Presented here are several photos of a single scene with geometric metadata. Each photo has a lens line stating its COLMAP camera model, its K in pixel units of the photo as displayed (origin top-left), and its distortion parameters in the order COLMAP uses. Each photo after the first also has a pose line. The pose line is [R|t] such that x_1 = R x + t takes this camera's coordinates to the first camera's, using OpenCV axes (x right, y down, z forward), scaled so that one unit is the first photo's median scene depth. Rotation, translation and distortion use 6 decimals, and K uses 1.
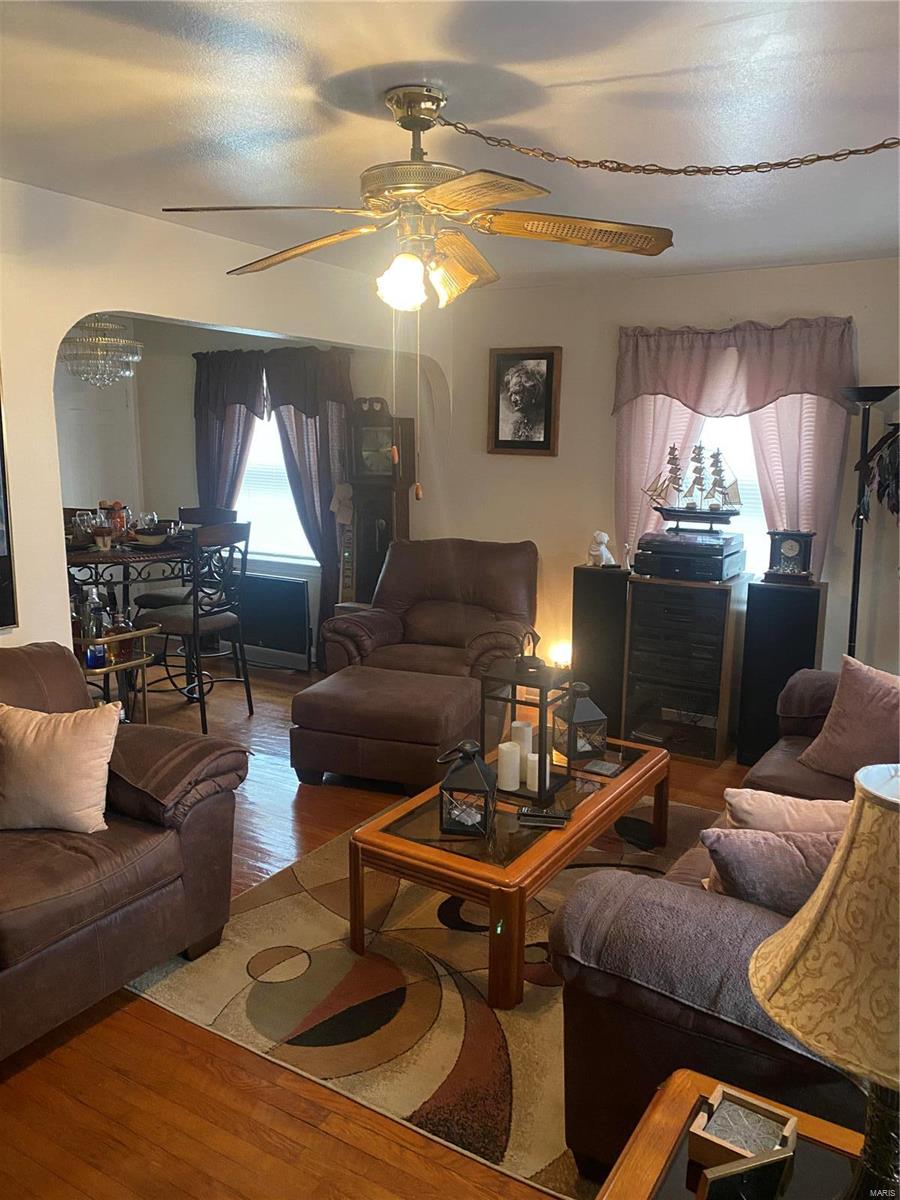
lens RADIAL K [[900.9, 0, 451.7], [0, 900.9, 608.1], [0, 0, 1]] dist [0.031235, -0.054531]
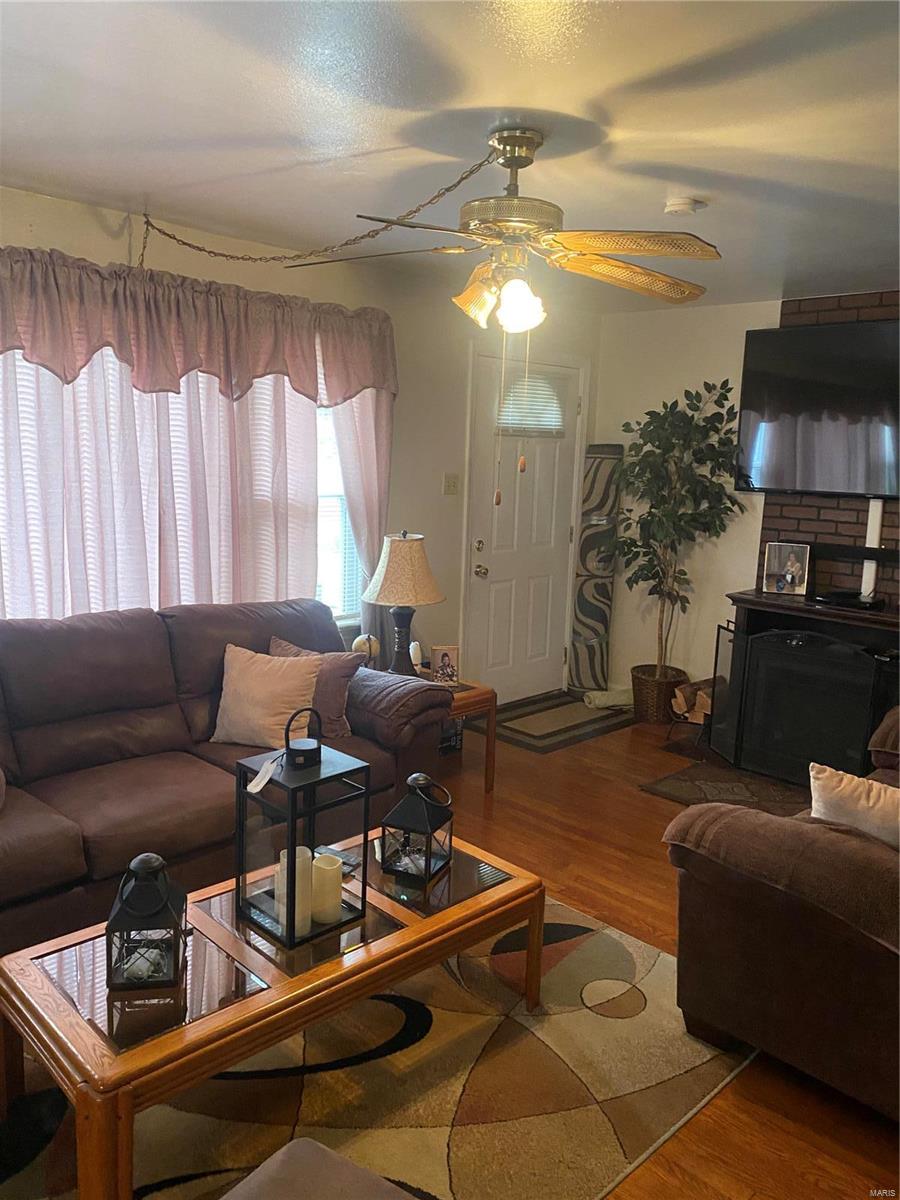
lens RADIAL K [[900.9, 0, 451.8], [0, 900.9, 603.1], [0, 0, 1]] dist [0.031235, -0.054531]
pose [[-0.972430, -0.079962, 0.219058, -0.121525], [-0.000415, 0.939965, 0.341270, -0.199390], [-0.233196, 0.331770, -0.914084, 1.078715]]
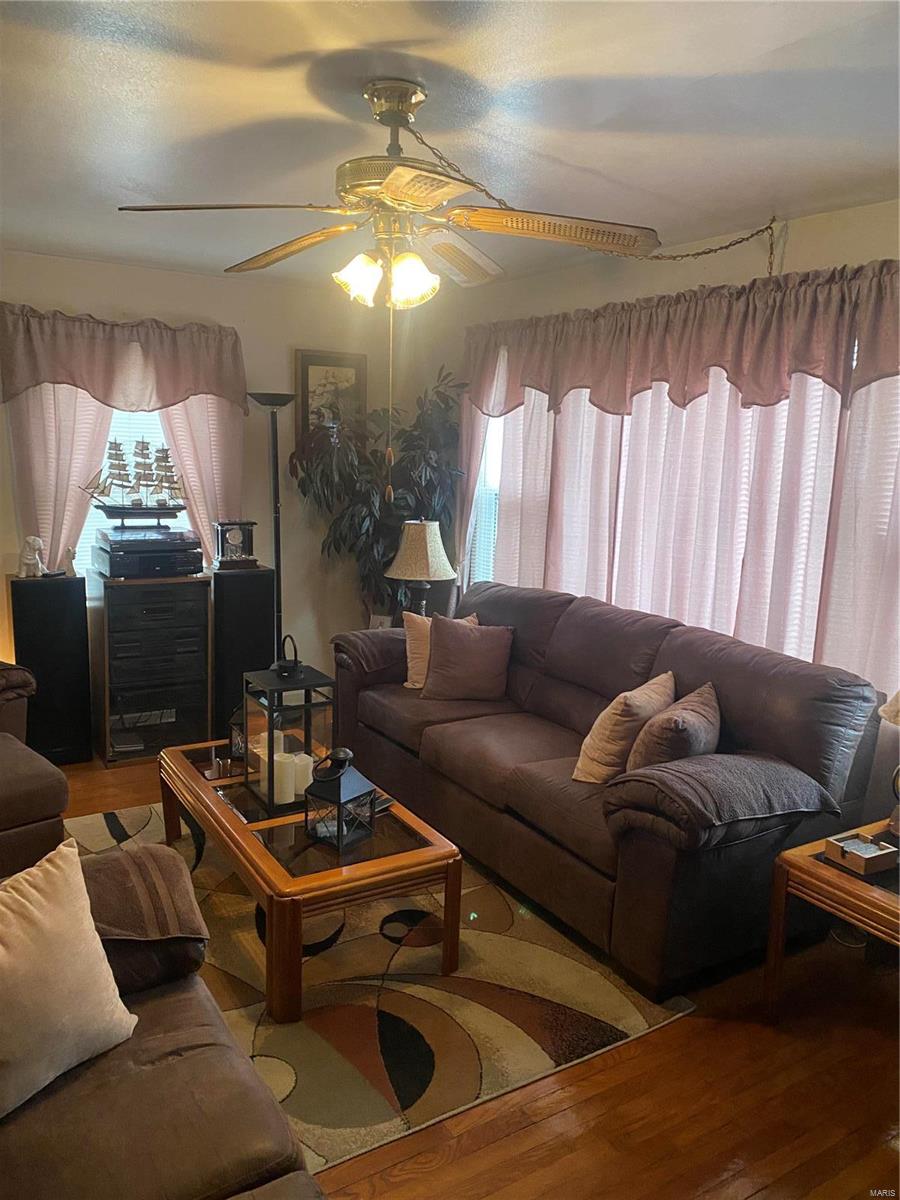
lens RADIAL K [[900.9, 0, 448.6], [0, 900.9, 598.0], [0, 0, 1]] dist [0.031235, -0.054531]
pose [[0.452991, -0.140734, 0.880337, -0.464353], [0.141336, 0.986310, 0.084948, -0.047642], [-0.880241, 0.085943, 0.466680, 0.262122]]
